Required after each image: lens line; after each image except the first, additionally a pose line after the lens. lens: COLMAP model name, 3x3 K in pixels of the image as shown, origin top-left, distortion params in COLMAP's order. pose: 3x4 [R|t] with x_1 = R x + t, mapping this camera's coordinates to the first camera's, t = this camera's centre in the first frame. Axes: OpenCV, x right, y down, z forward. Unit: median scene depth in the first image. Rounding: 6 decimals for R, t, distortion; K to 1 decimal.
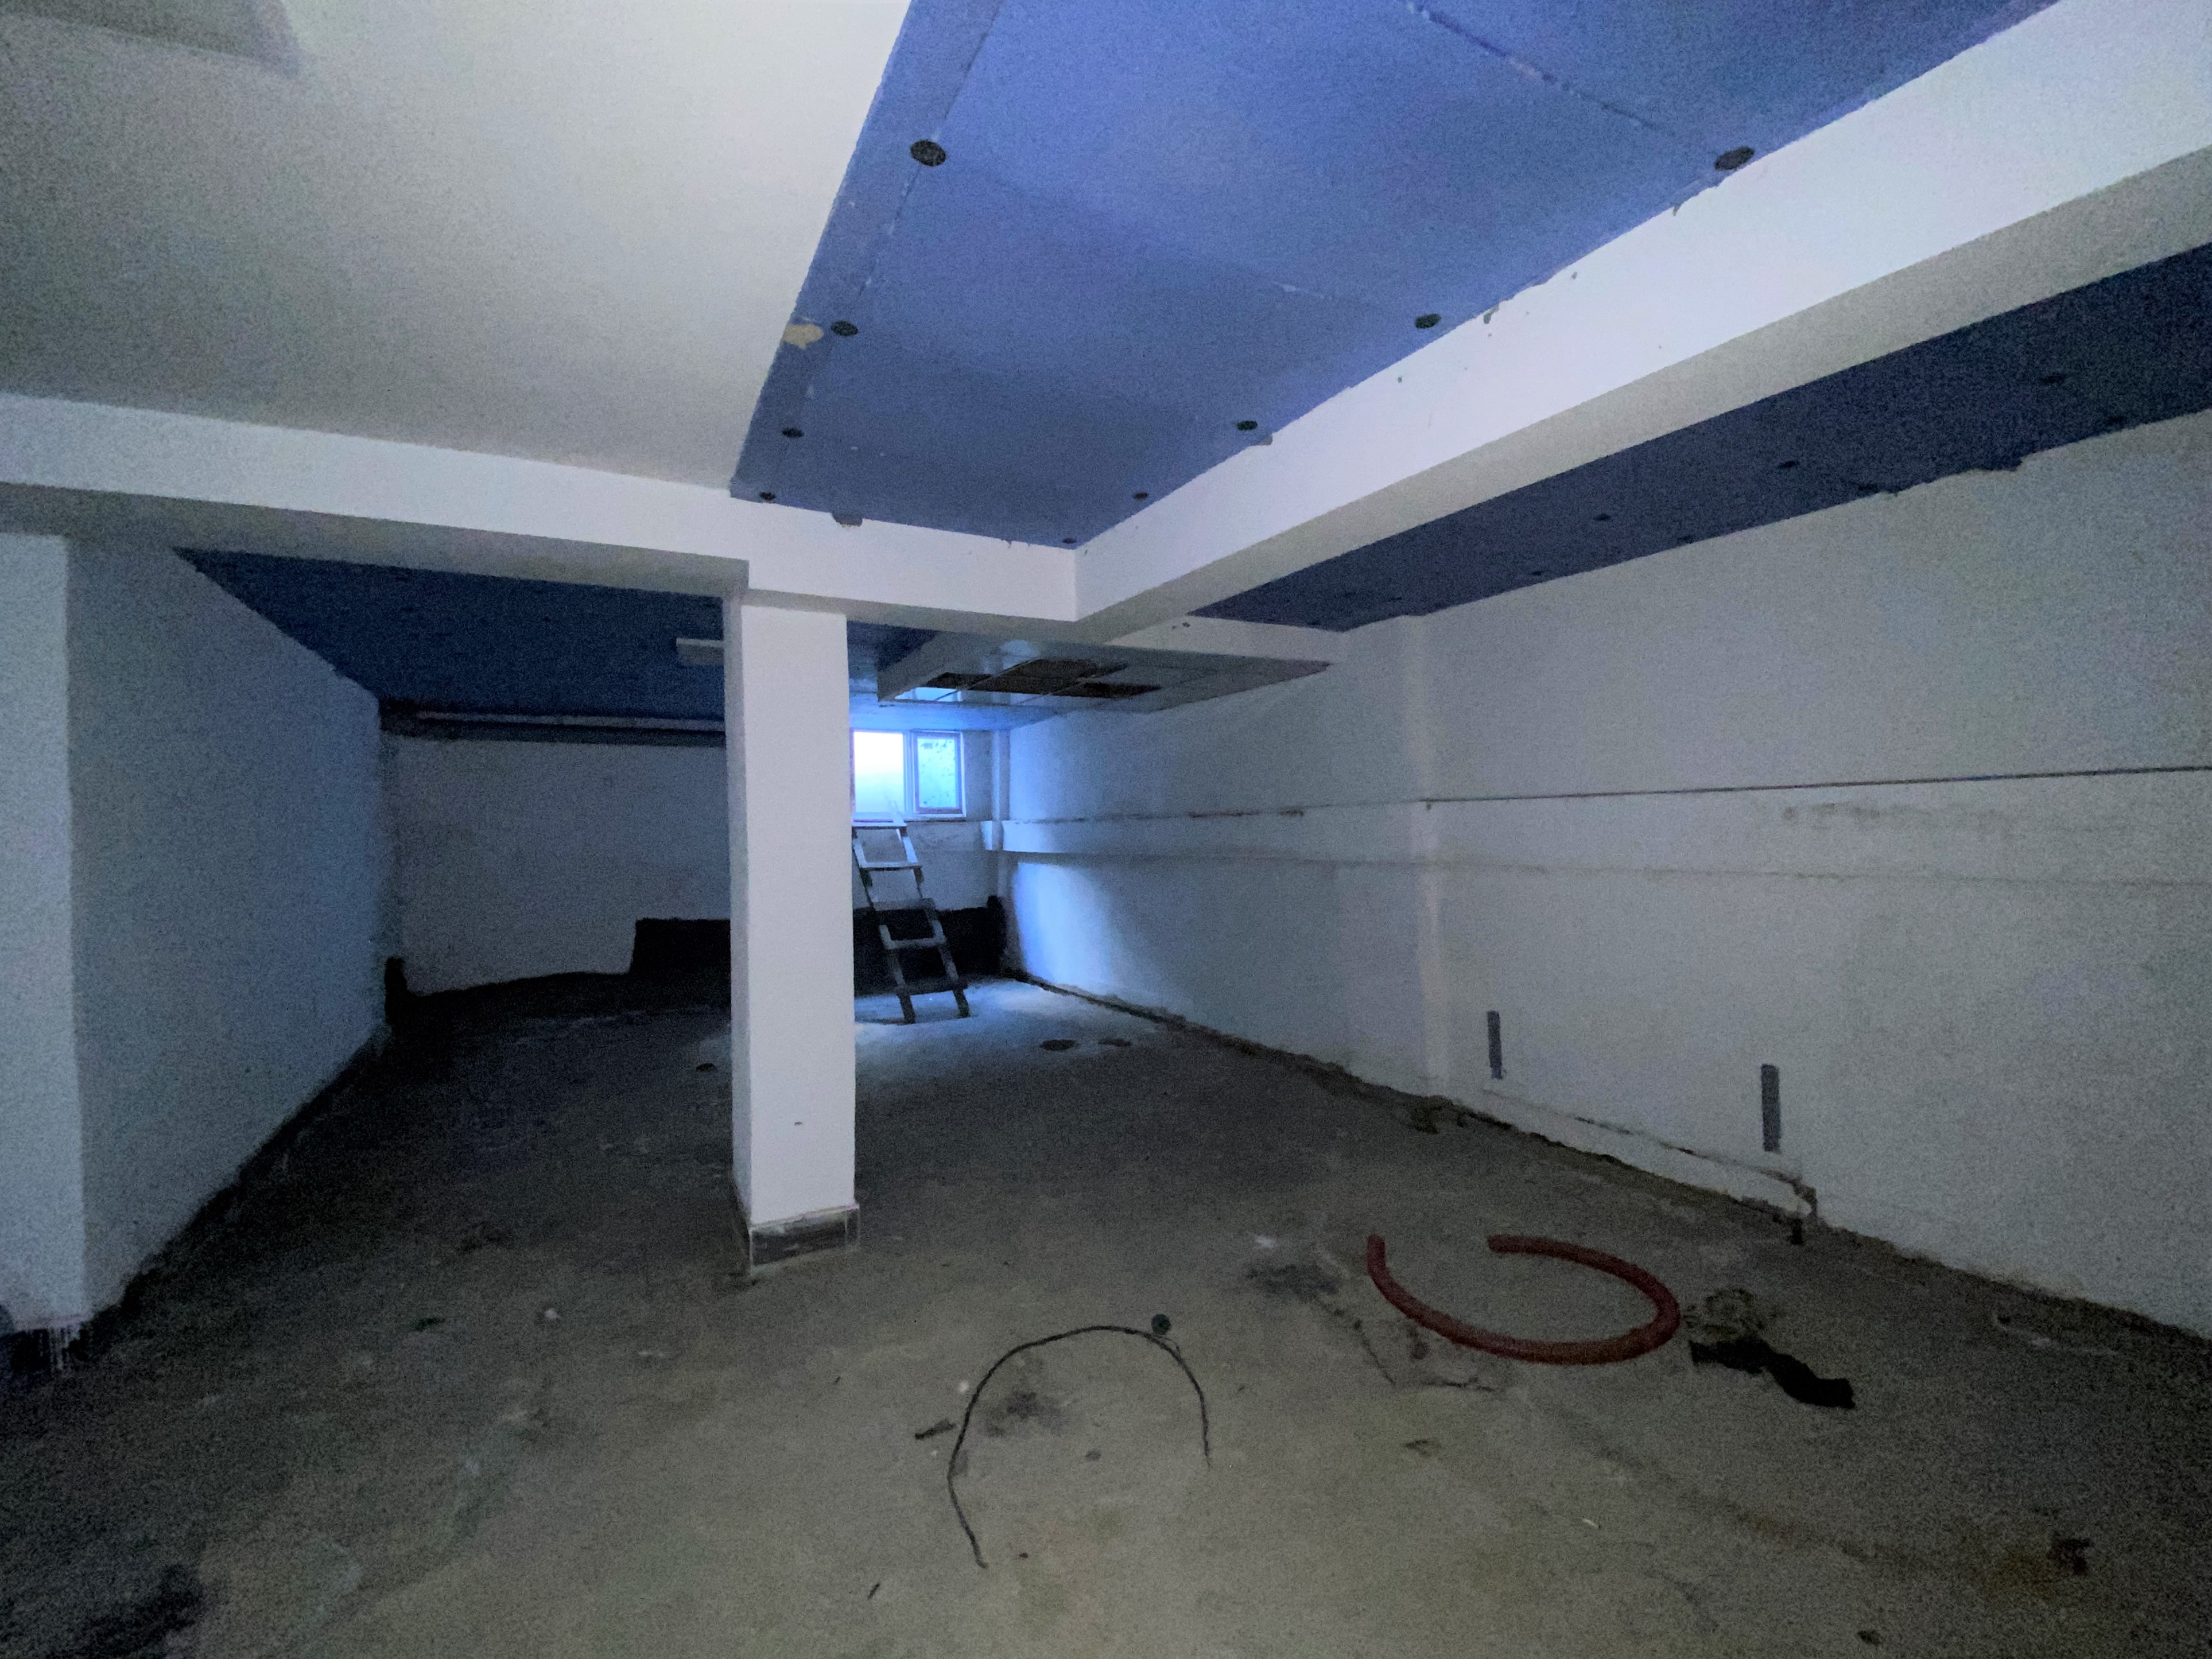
lens RADIAL K [[936.5, 0, 1098.9], [0, 936.5, 833.2], [0, 0, 1]] dist [0.003708, -0.000313]
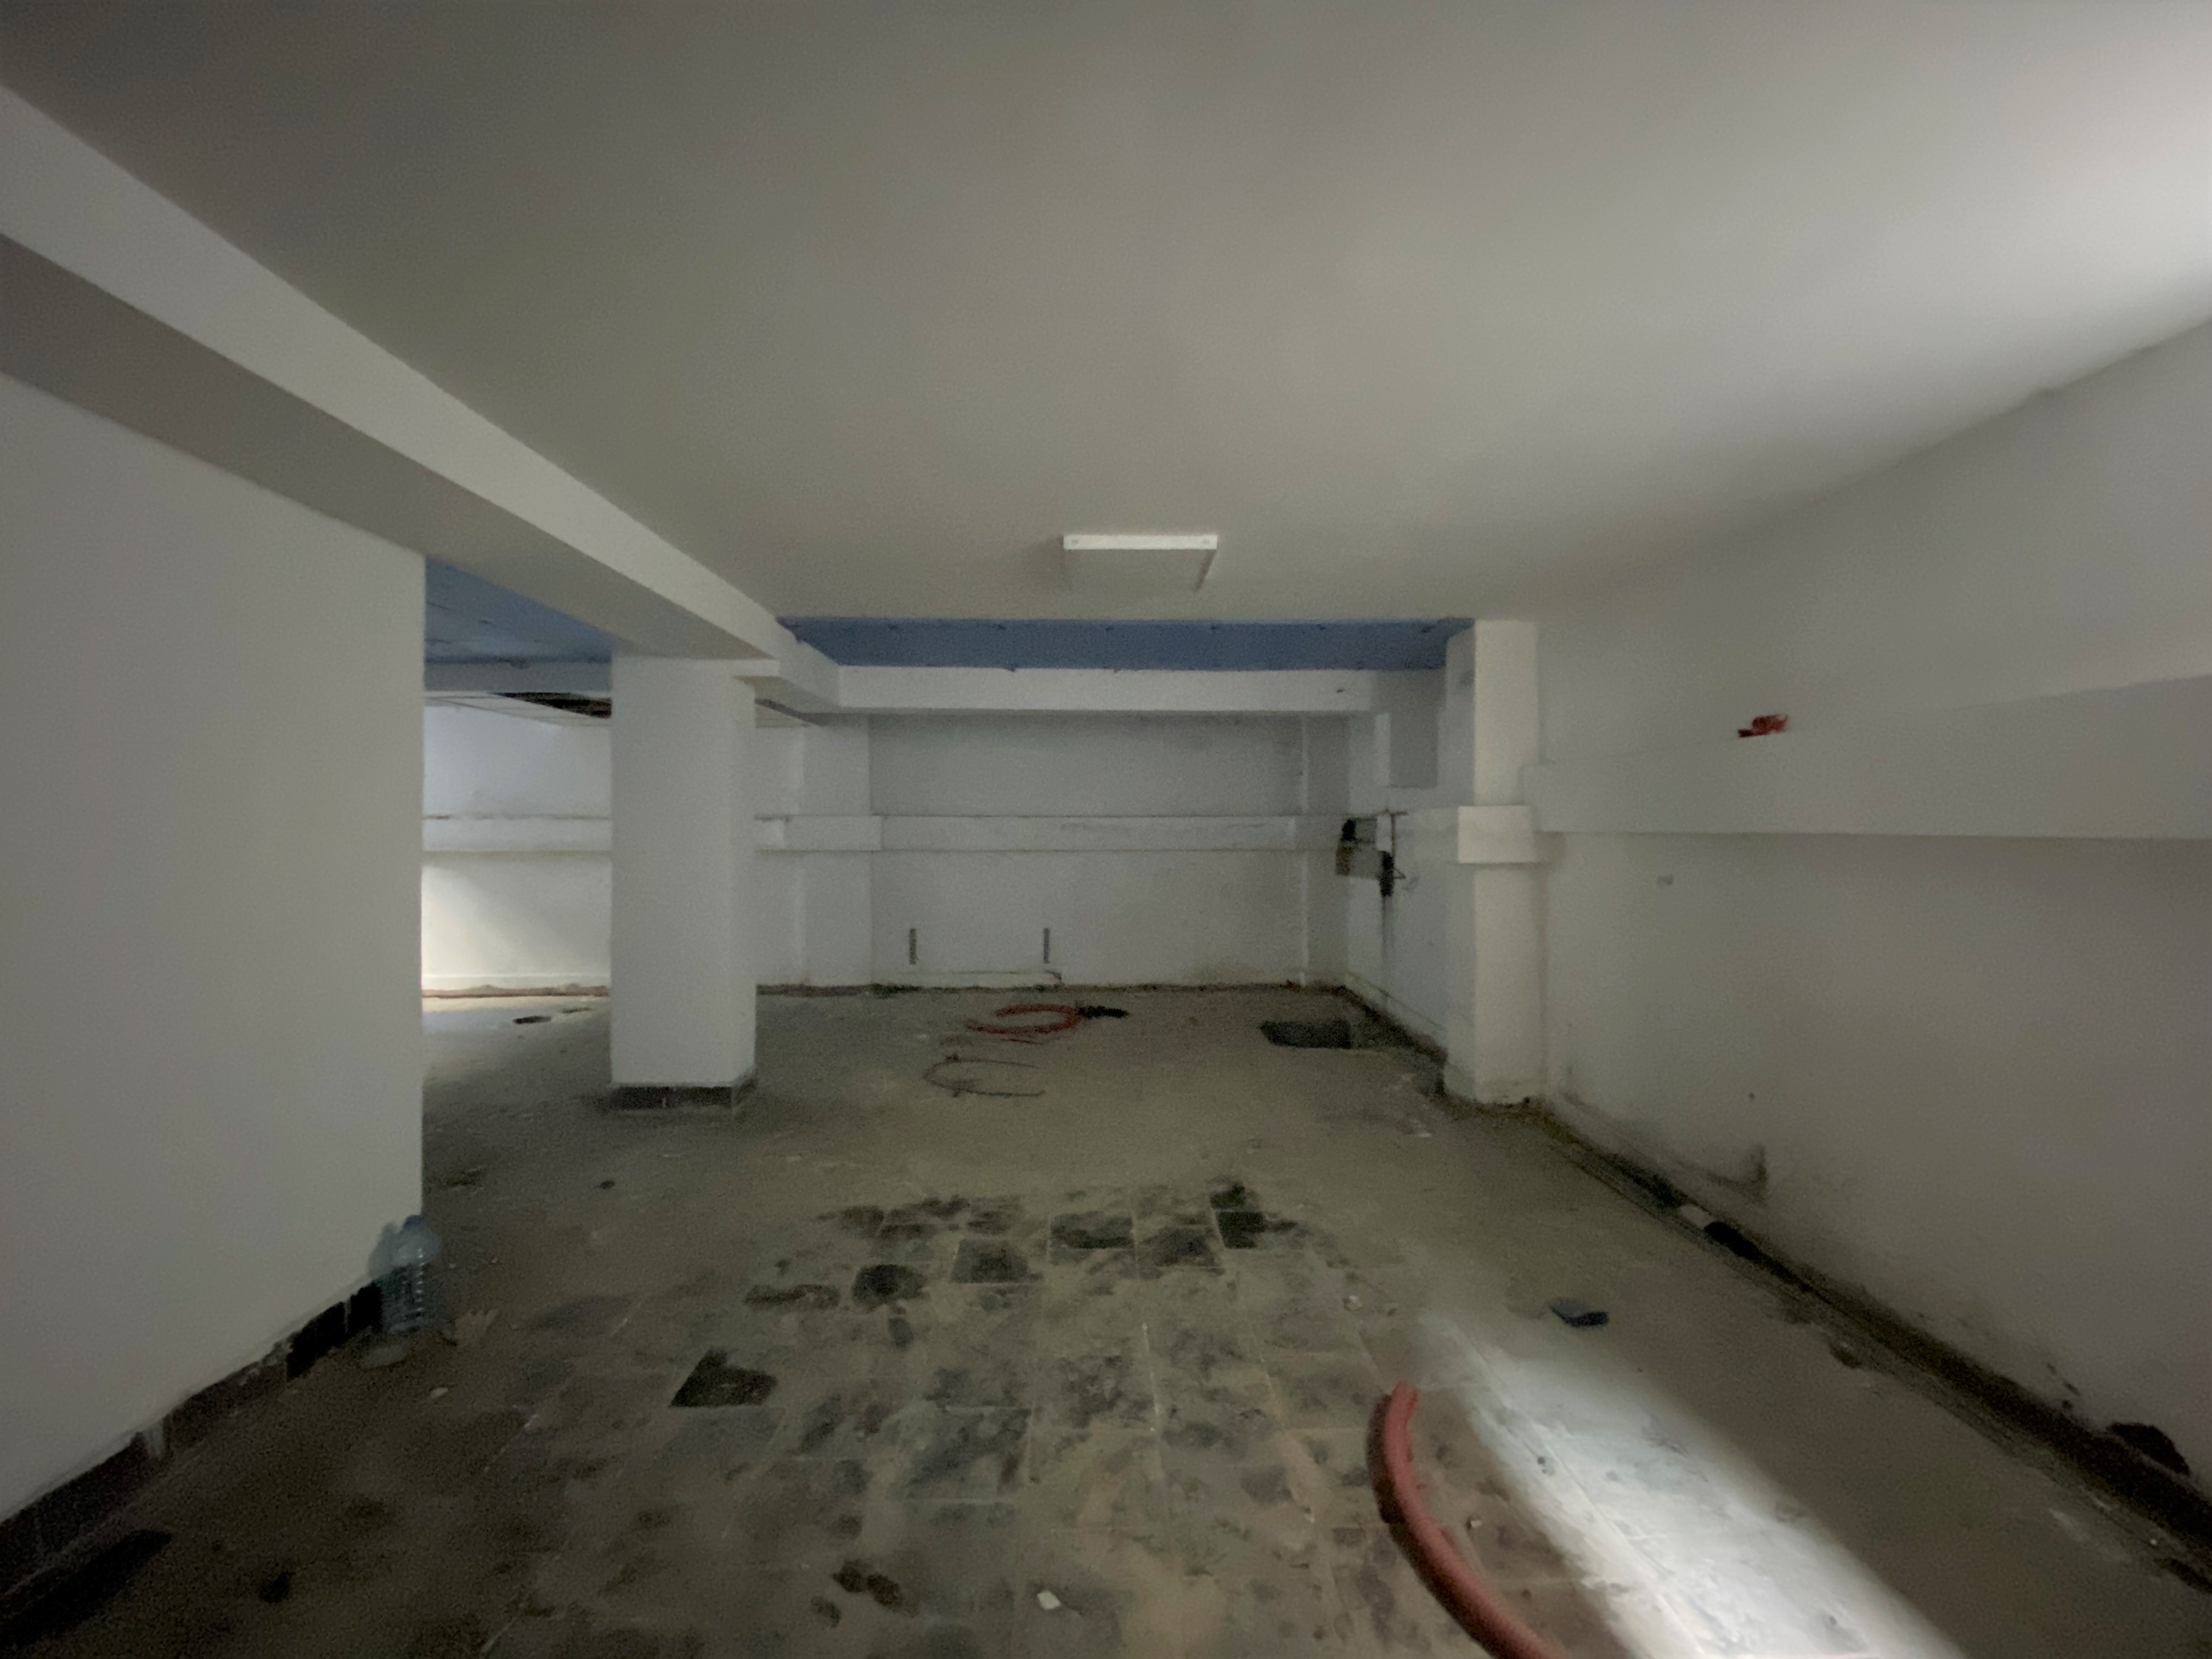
lens RADIAL K [[889.1, 0, 1099.3], [0, 889.1, 826.5], [0, 0, 1]] dist [0.000440, 0.000006]
pose [[0.450674, 0.019481, 0.892476, -0.627671], [-0.003443, 0.999792, -0.020086, 0.012496], [-0.892682, 0.005979, 0.450648, -0.087752]]
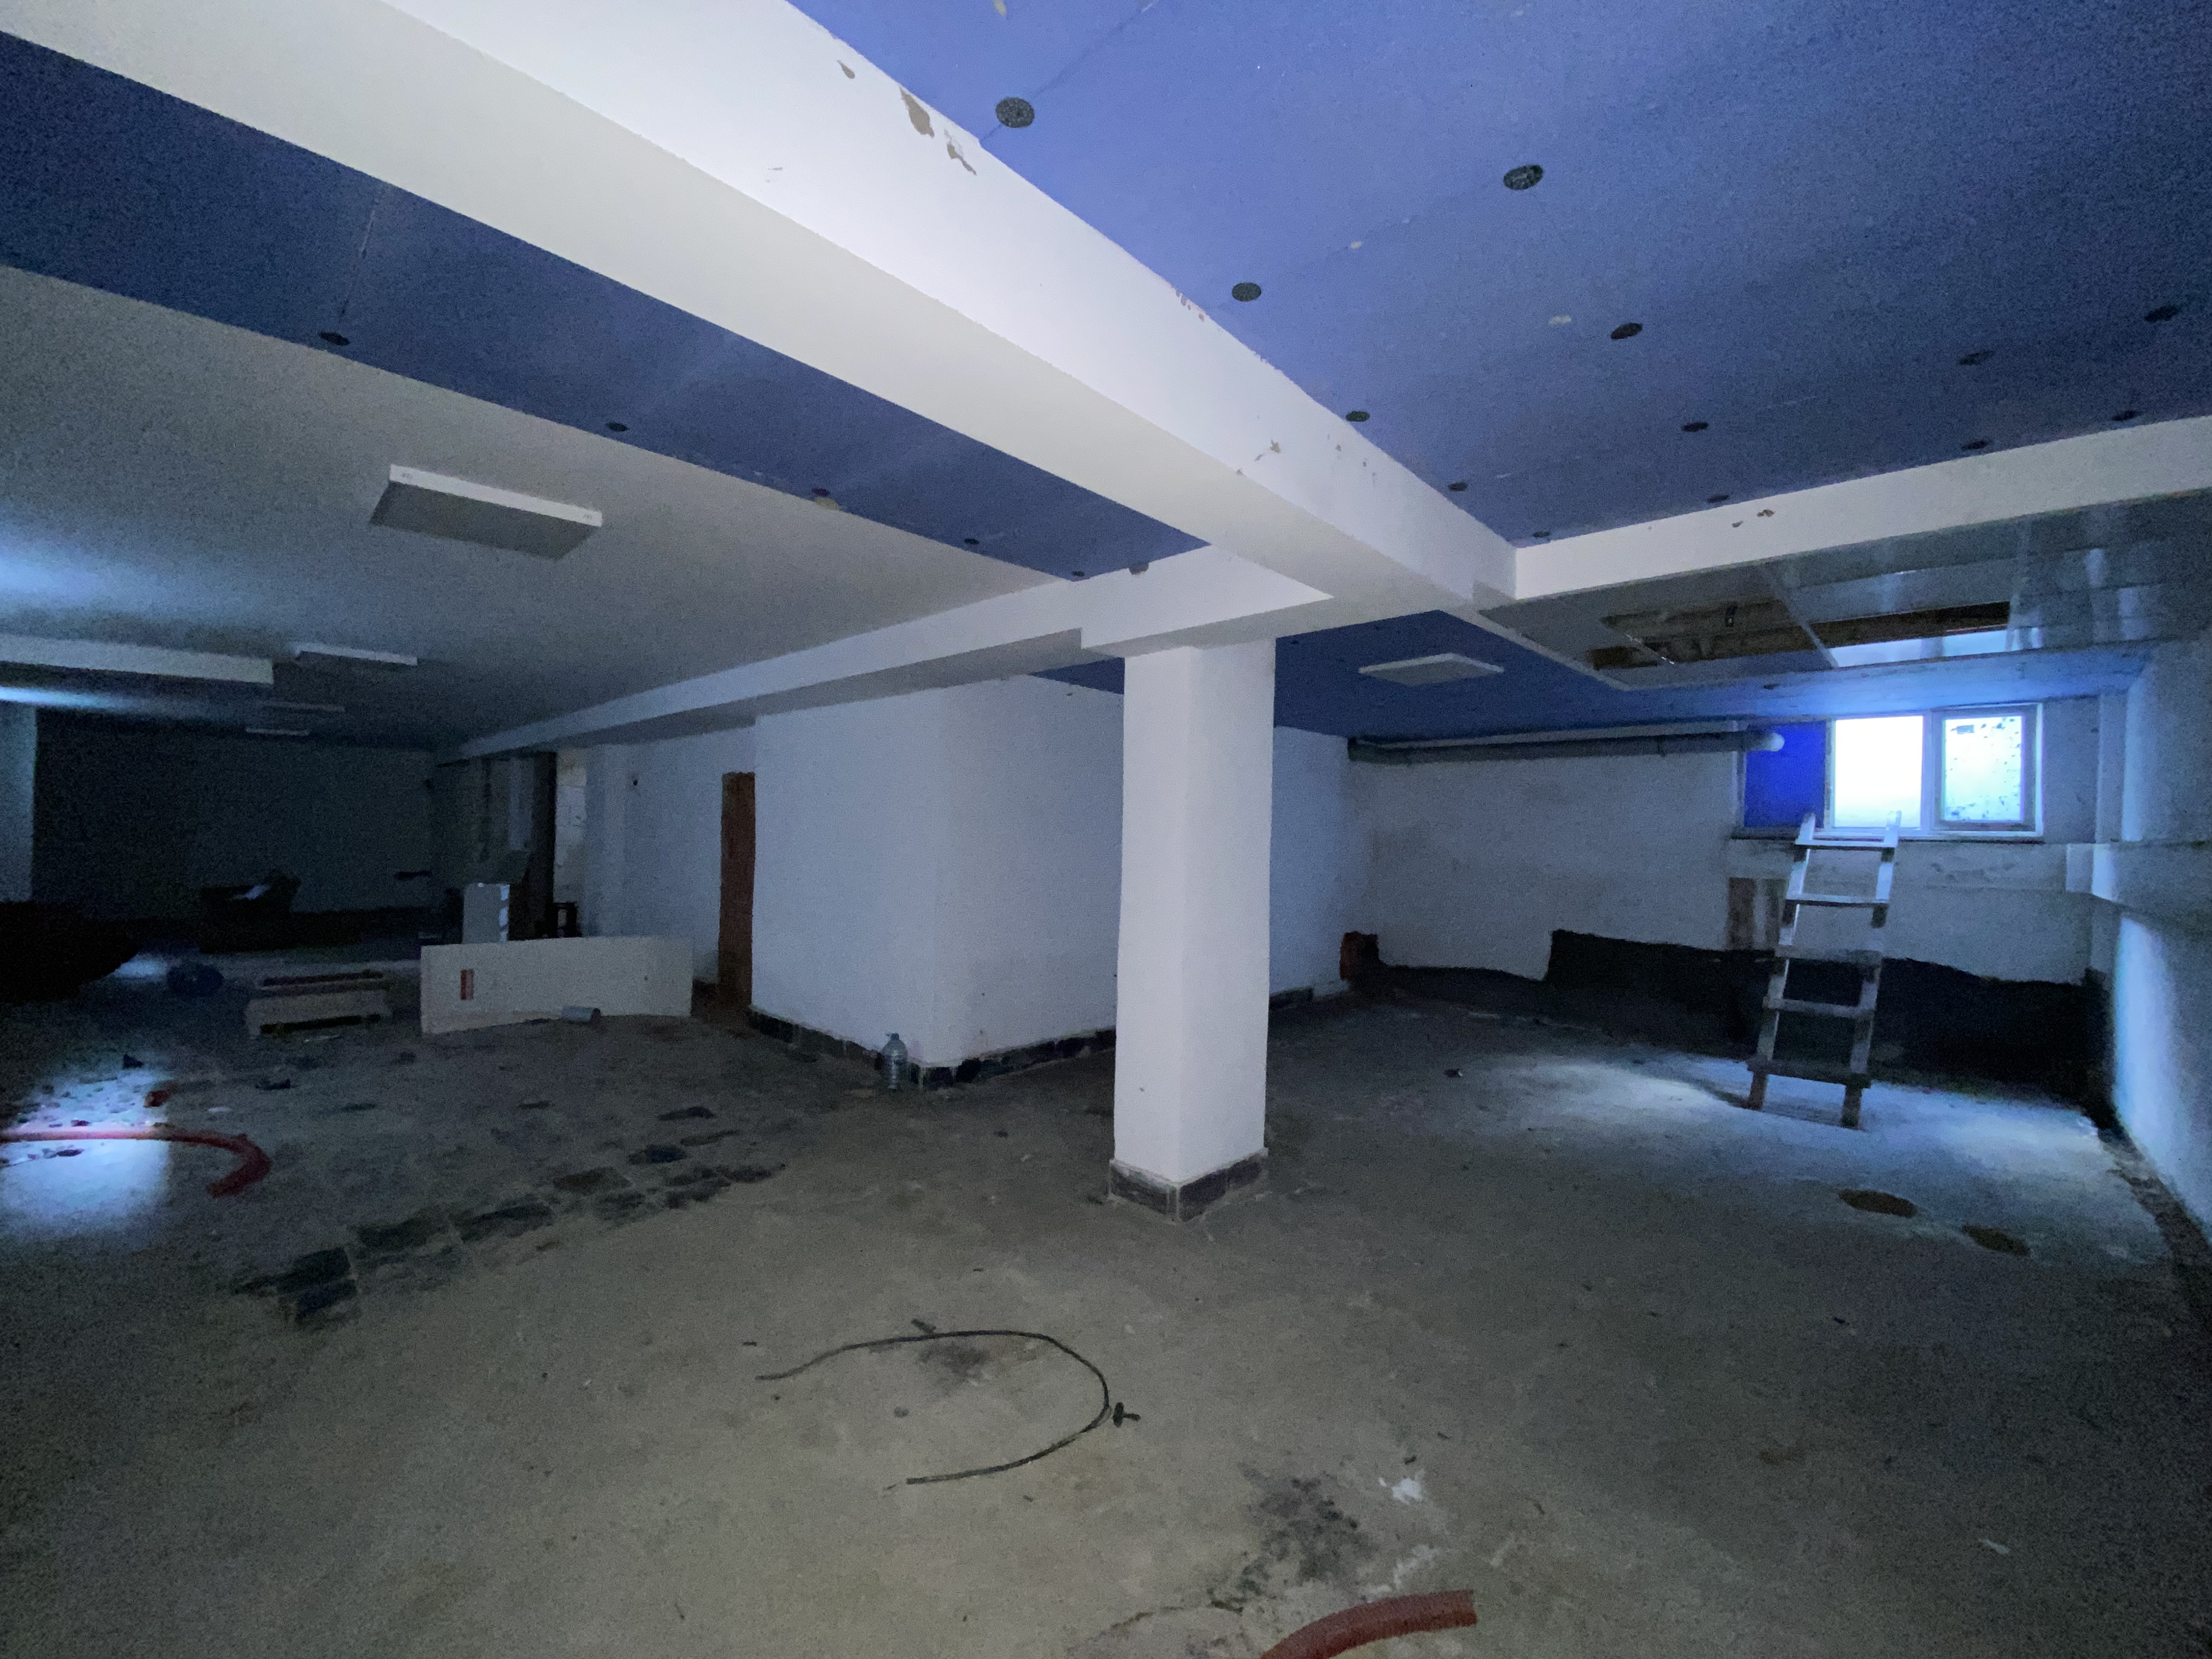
lens RADIAL K [[898.8, 0, 1103.9], [0, 898.8, 830.3], [0, 0, 1]] dist [0.014337, -0.007915]
pose [[0.296252, 0.018478, -0.954931, 0.332861], [-0.029080, 0.999524, 0.010319, -0.012410], [0.954667, 0.024712, 0.296648, 0.278457]]
